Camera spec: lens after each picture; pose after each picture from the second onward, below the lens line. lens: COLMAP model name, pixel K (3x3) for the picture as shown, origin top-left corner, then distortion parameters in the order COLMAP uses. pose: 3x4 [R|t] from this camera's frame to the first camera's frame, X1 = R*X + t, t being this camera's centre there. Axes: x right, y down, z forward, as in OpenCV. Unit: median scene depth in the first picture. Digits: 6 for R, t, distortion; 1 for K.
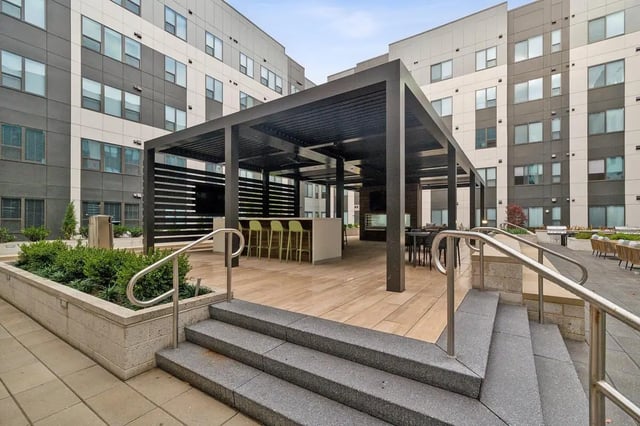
lens RADIAL K [[281.8, 0, 320.0], [0, 281.8, 221.5], [0, 0, 1]] dist [0.009303, 0.000510]
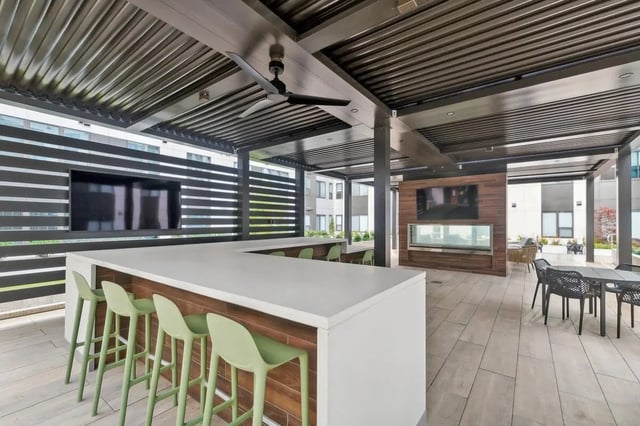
lens RADIAL K [[281.8, 0, 318.0], [0, 281.8, 218.9], [0, 0, 1]] dist [0.009303, 0.000510]
pose [[0.998492, 0.001114, -0.054884, -0.007083], [-0.001669, 0.999948, -0.010063, -0.032943], [0.054870, 0.010140, 0.998442, 0.386910]]
